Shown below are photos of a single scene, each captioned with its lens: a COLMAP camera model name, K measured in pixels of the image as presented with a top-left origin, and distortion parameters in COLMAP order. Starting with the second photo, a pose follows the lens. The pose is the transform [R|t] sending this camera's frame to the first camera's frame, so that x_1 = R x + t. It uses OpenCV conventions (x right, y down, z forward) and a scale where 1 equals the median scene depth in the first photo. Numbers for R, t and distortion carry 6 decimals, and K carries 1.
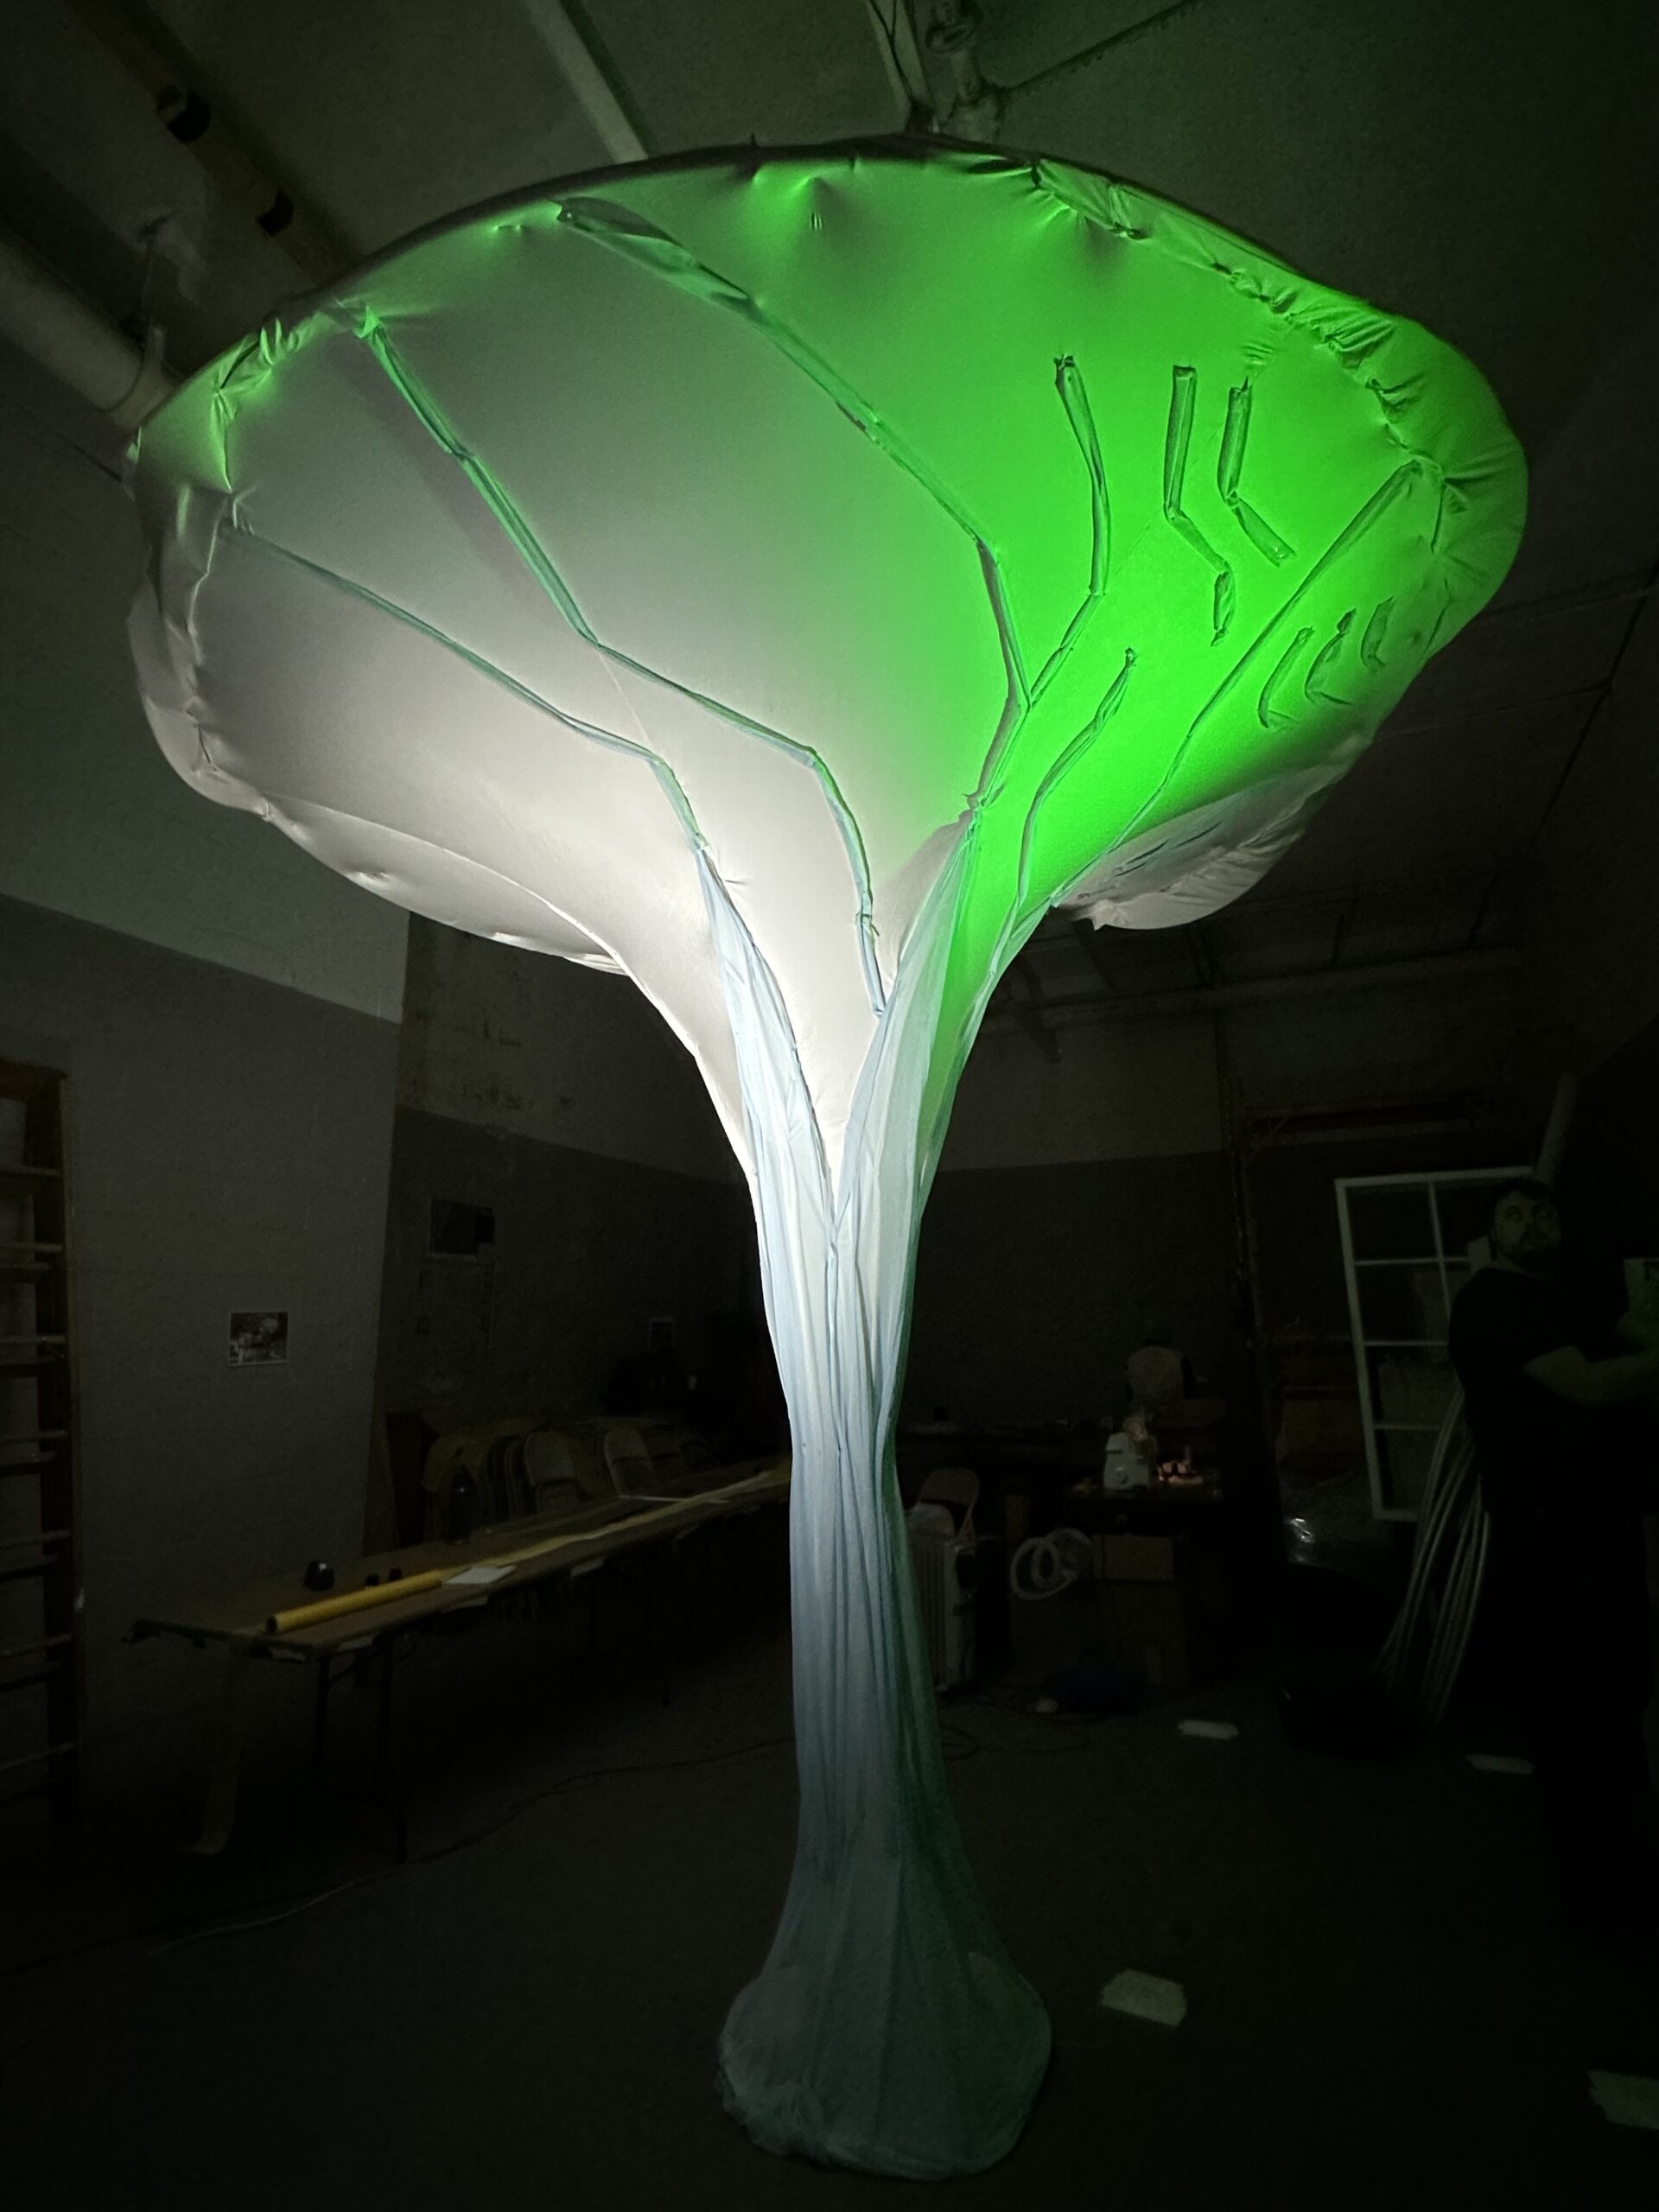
lens RADIAL K [[1065.1, 0, 829.5], [0, 1065.1, 1106.0], [0, 0, 1]] dist [0.002725, 0.001369]
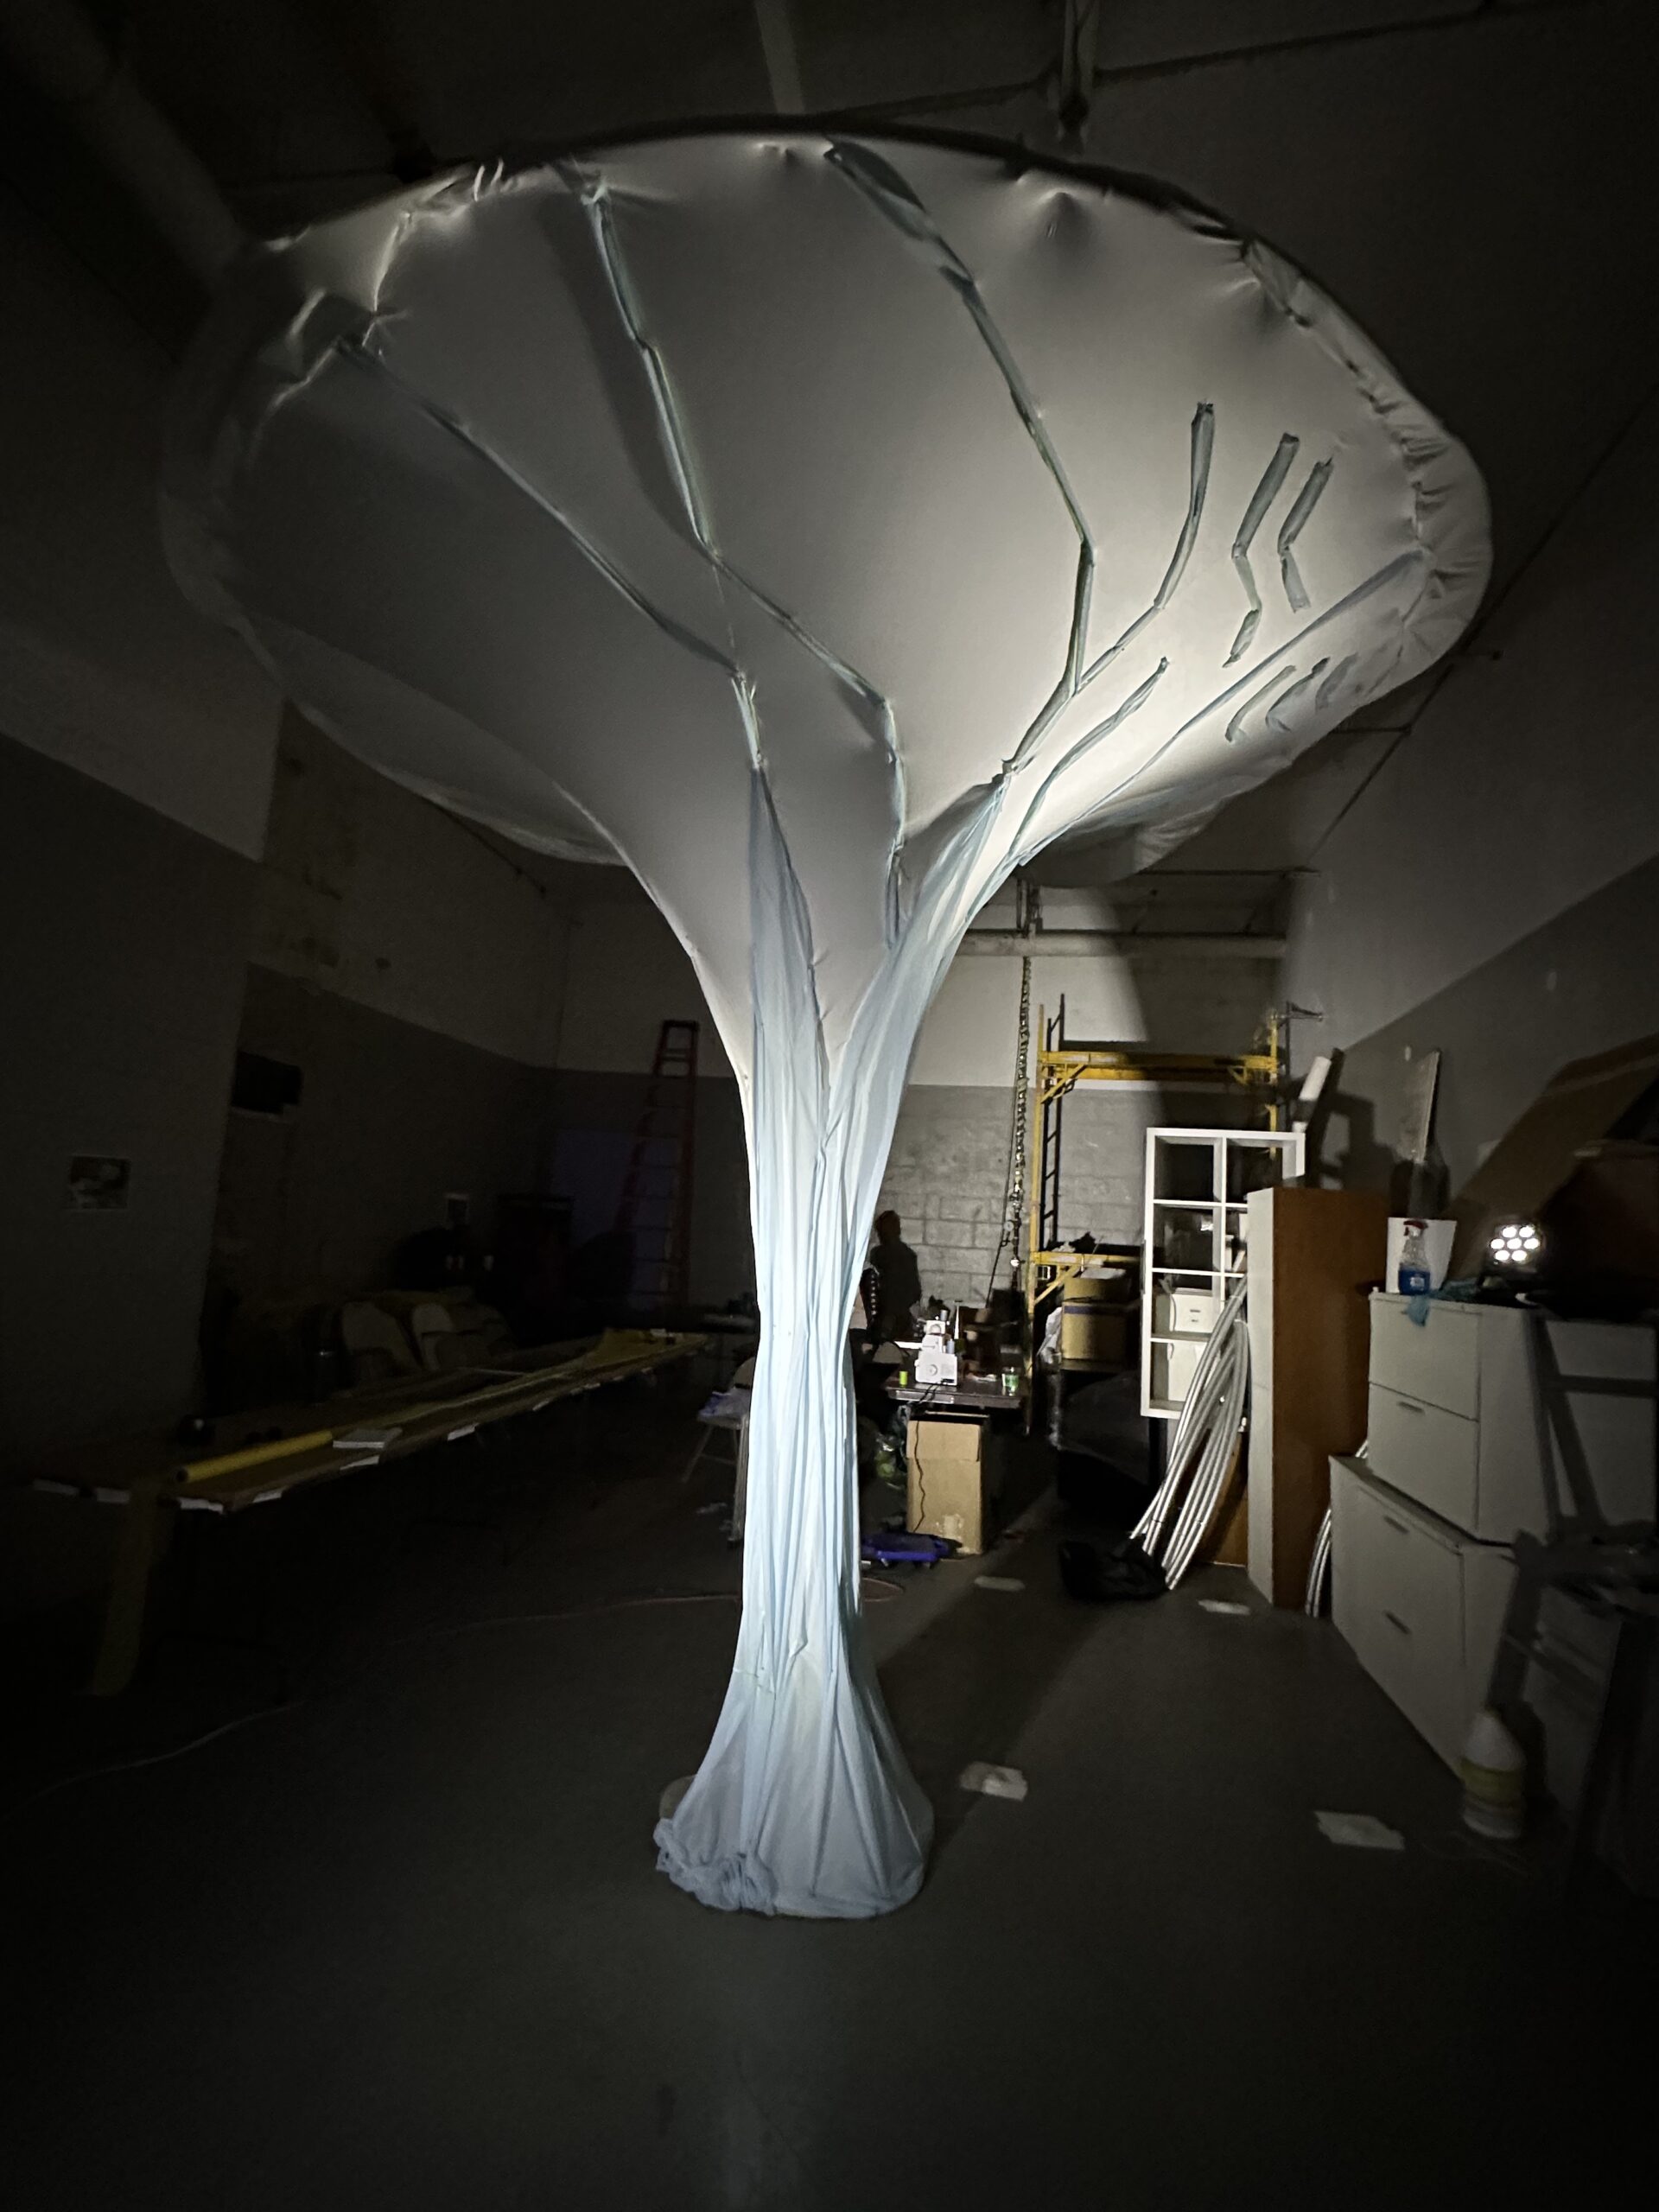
lens RADIAL K [[1065.1, 0, 829.5], [0, 1065.1, 1106.0], [0, 0, 1]] dist [0.002725, 0.001369]
pose [[0.967492, 0.102479, 0.231207, -0.289320], [-0.123302, 0.989342, 0.077448, -0.001951], [-0.220806, -0.103439, 0.969817, -0.071828]]
